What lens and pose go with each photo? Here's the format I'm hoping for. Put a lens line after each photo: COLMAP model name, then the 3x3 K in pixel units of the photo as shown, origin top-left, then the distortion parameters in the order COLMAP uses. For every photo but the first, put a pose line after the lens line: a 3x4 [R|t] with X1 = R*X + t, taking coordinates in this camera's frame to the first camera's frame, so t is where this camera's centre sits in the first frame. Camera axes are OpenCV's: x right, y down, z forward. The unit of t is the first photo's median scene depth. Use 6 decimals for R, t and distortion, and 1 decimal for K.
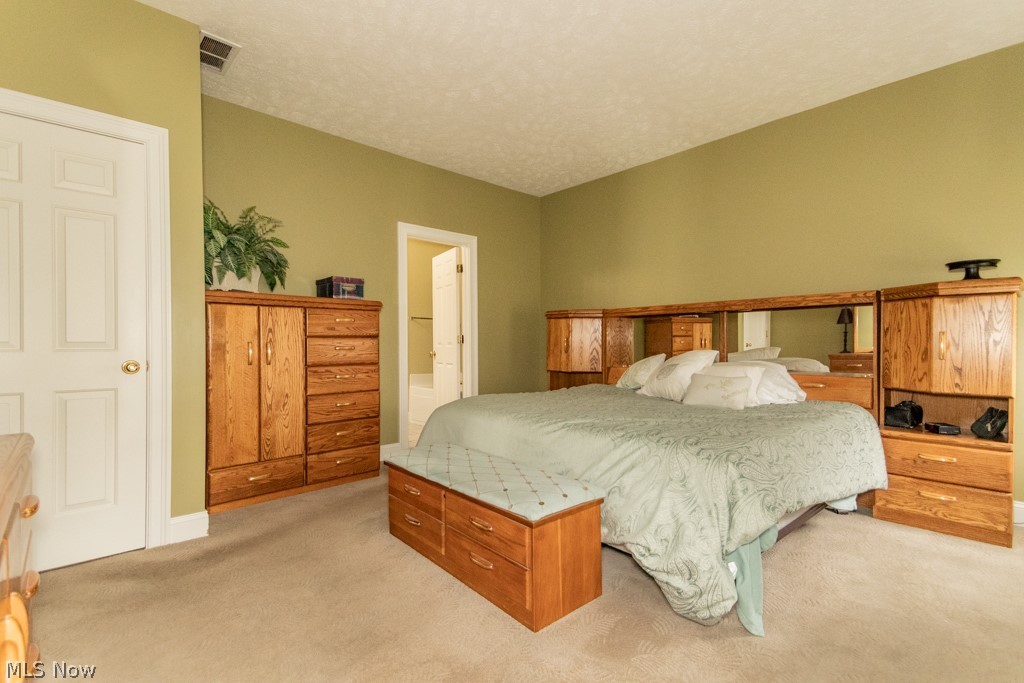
lens RADIAL K [[475.3, 0, 509.7], [0, 475.3, 332.9], [0, 0, 1]] dist [0.066461, -0.031016]
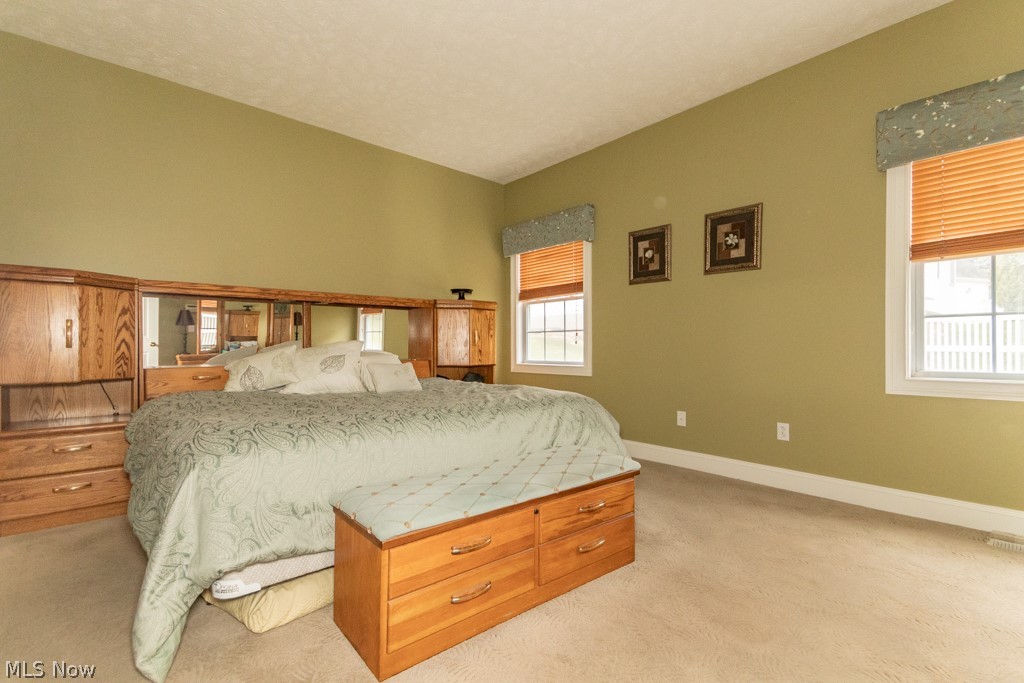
lens RADIAL K [[475.3, 0, 509.7], [0, 475.3, 332.9], [0, 0, 1]] dist [0.066461, -0.031016]
pose [[0.034456, 0.035532, 0.998774, -0.590463], [-0.011621, 0.999314, -0.035151, 0.052821], [-0.999339, -0.010396, 0.034845, 0.654027]]
